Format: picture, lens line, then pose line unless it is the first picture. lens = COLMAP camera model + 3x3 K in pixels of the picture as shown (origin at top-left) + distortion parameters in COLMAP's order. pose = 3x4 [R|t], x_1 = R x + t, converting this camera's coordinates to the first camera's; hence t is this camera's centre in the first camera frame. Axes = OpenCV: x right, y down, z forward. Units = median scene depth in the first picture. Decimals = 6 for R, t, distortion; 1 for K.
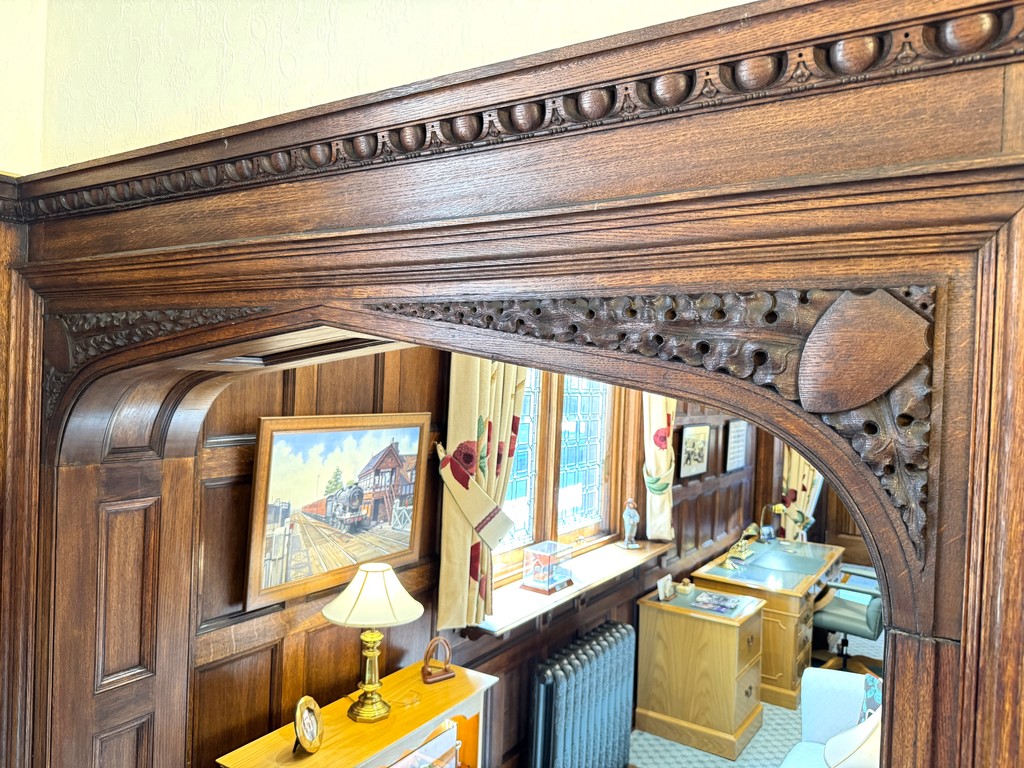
lens RADIAL K [[733.8, 0, 515.3], [0, 733.8, 382.2], [0, 0, 1]] dist [0.000617, -0.018987]
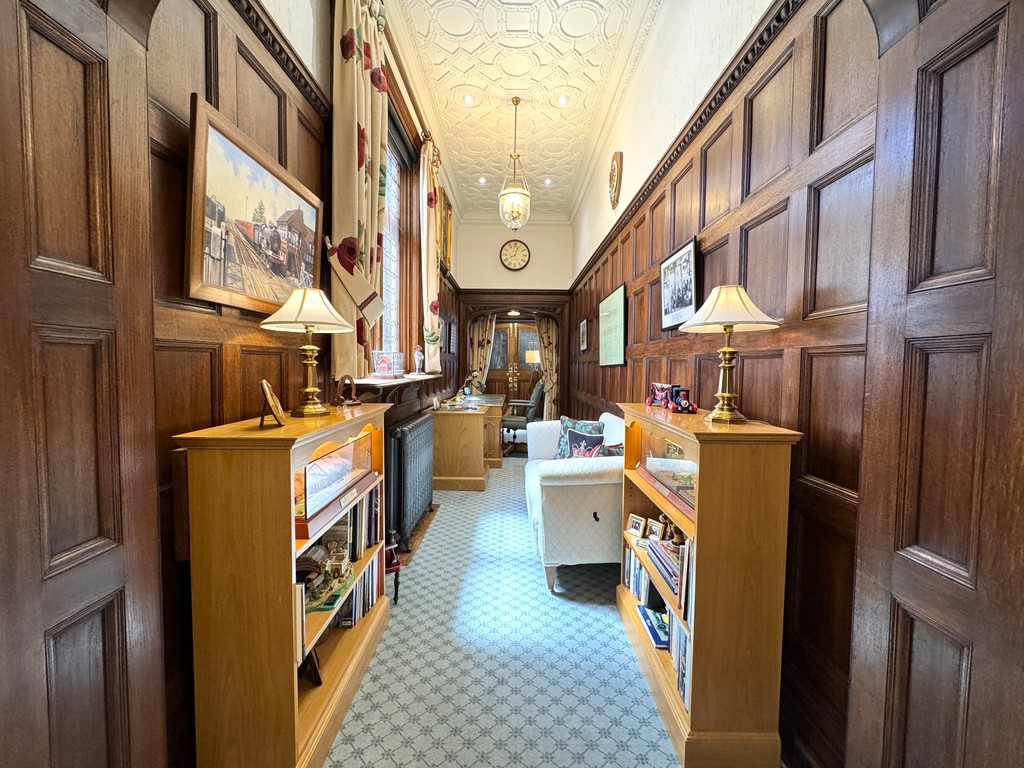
lens RADIAL K [[409.3, 0, 514.4], [0, 409.3, 386.2], [0, 0, 1]] dist [-0.002275, -0.000170]
pose [[0.841397, -0.053490, 0.537764, -0.261573], [0.020166, 0.997504, 0.067667, 0.350032], [-0.540042, -0.046090, 0.840375, 0.263464]]
